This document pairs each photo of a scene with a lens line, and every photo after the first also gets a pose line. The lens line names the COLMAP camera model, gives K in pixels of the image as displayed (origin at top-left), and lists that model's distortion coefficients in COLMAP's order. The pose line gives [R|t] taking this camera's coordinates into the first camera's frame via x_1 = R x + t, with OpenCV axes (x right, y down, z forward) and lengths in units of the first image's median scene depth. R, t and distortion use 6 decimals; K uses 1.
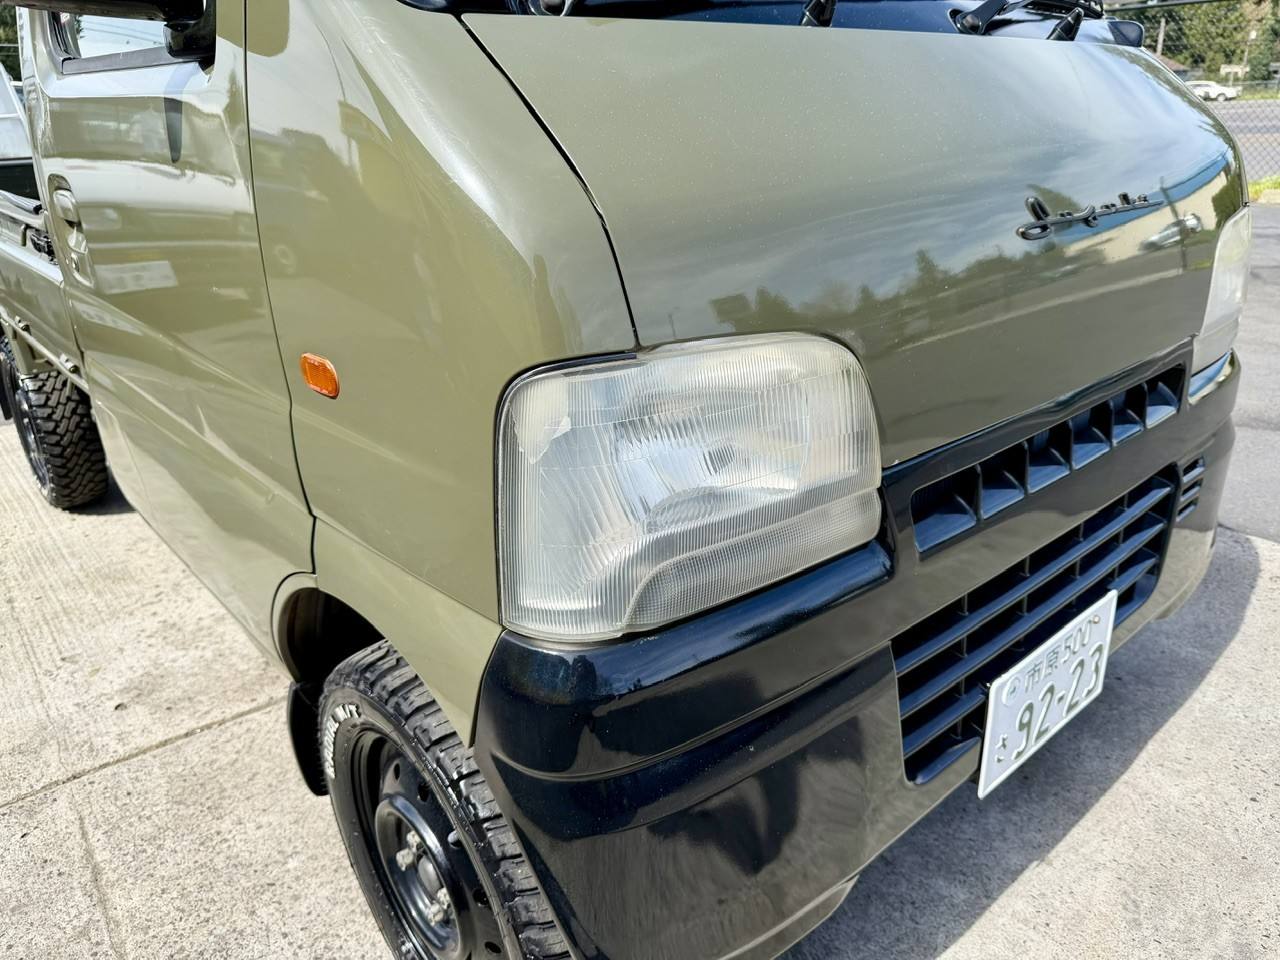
lens RADIAL K [[928.4, 0, 640.0], [0, 928.4, 480.0], [0, 0, 1]] dist [-0.018547, 0.001906]
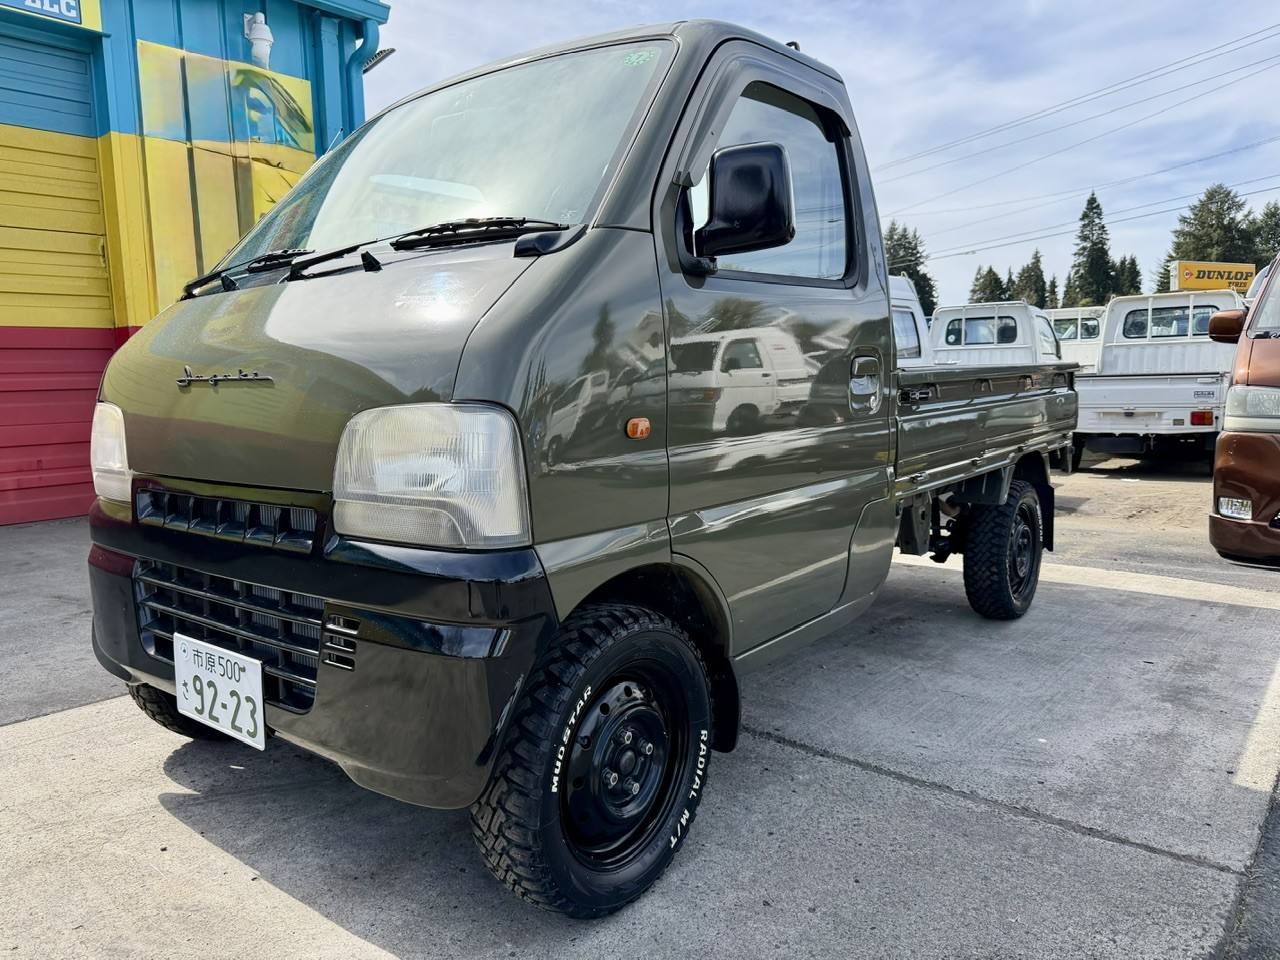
lens RADIAL K [[904.9, 0, 646.4], [0, 904.9, 483.4], [0, 0, 1]] dist [0.003674, -0.006043]
pose [[0.186014, 0.136418, -0.973031, 1.292785], [-0.347497, 0.935445, 0.064718, -0.281413], [0.919045, 0.326087, 0.221410, 0.796056]]
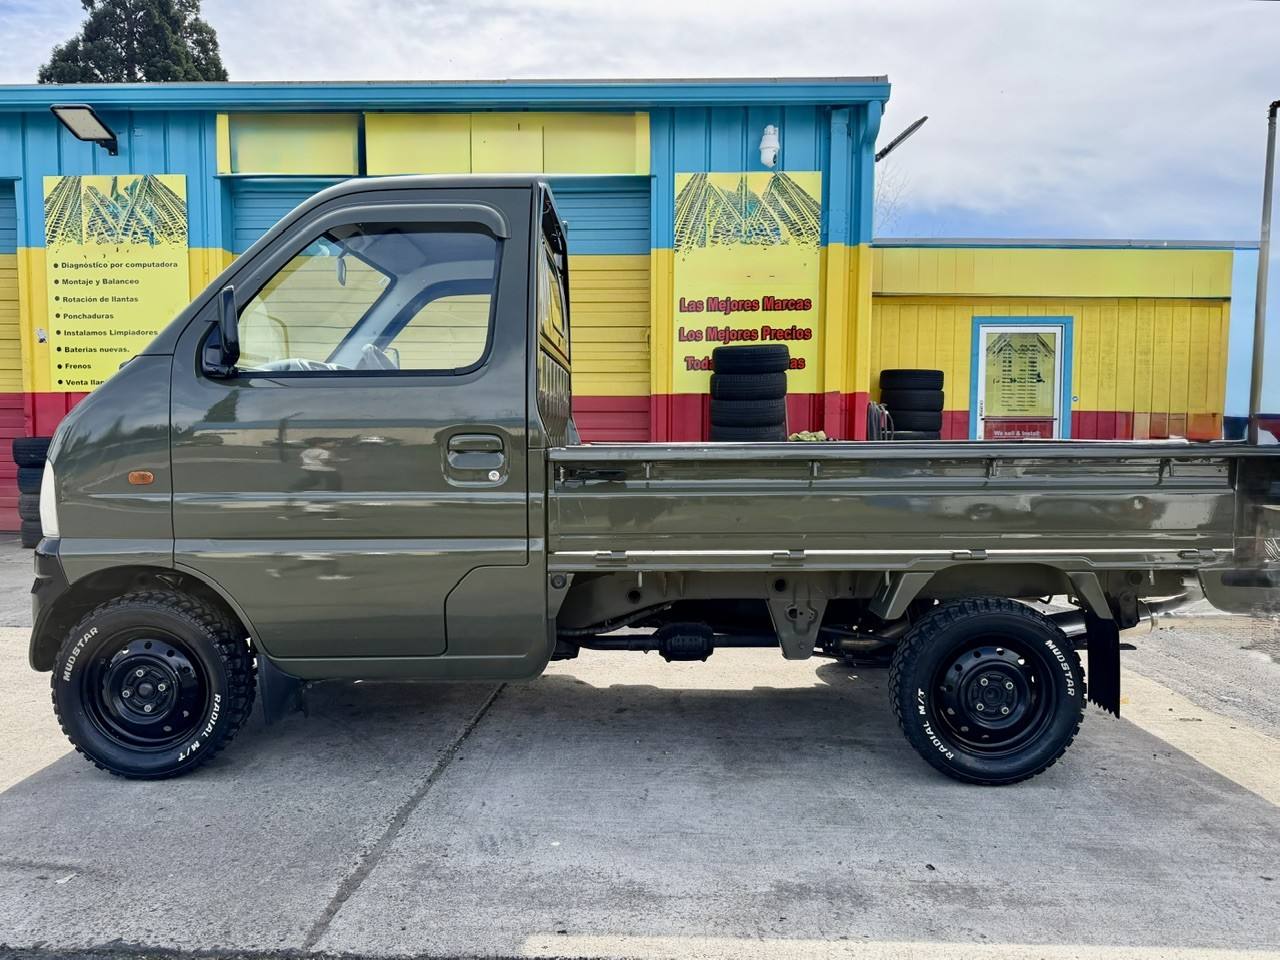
lens RADIAL K [[921.6, 0, 657.1], [0, 921.6, 512.9], [0, 0, 1]] dist [0.042802, -0.067697]
pose [[-0.652920, 0.084209, -0.752731, 1.003605], [-0.267365, 0.904203, 0.333067, -0.899020], [0.708669, 0.418720, -0.567857, 2.326142]]
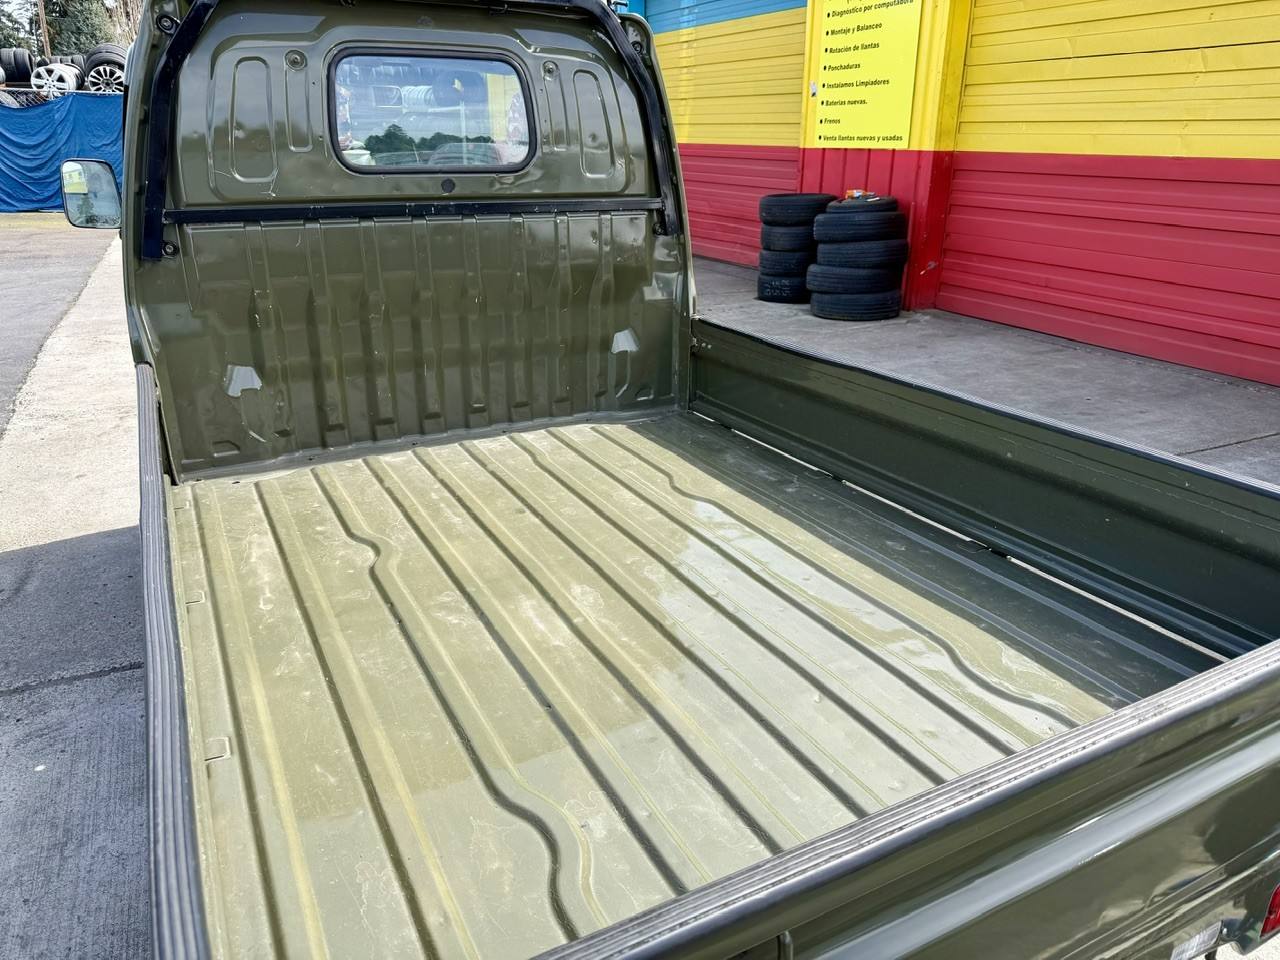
lens RADIAL K [[926.3, 0, 642.0], [0, 926.3, 474.9], [0, 0, 1]] dist [0.009739, 0.002633]
pose [[-0.971340, -0.072337, 0.226418, -0.841025], [0.097051, 0.748849, 0.655596, -1.089983], [-0.216977, 0.658781, -0.720367, 2.179871]]
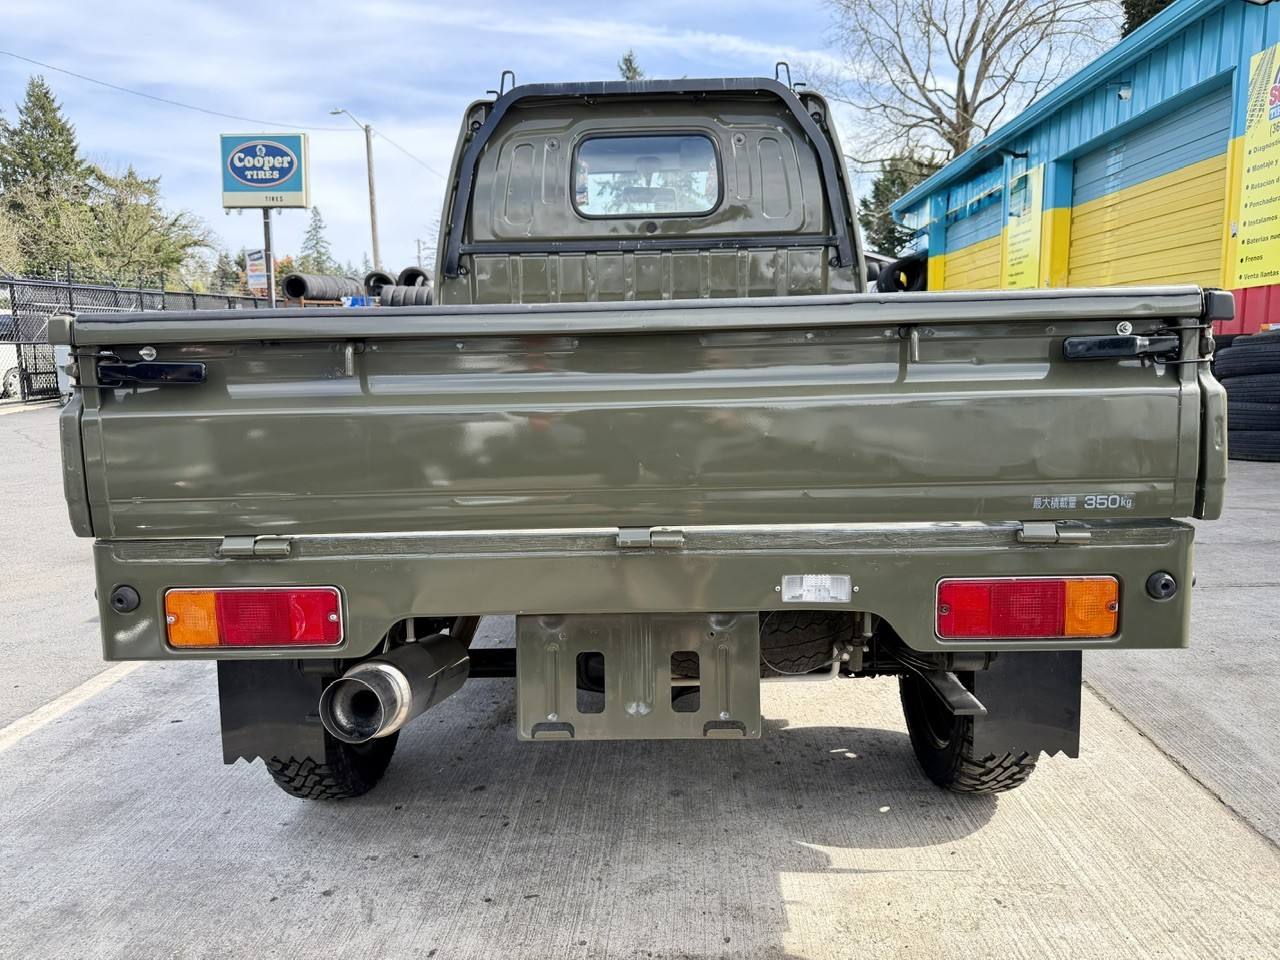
lens RADIAL K [[913.0, 0, 646.2], [0, 913.0, 477.2], [0, 0, 1]] dist [0.001736, -0.012455]
pose [[-0.733666, -0.063075, 0.676576, -1.431264], [0.280329, 0.878908, 0.385922, -0.810550], [-0.618991, 0.472802, -0.627144, 2.327716]]
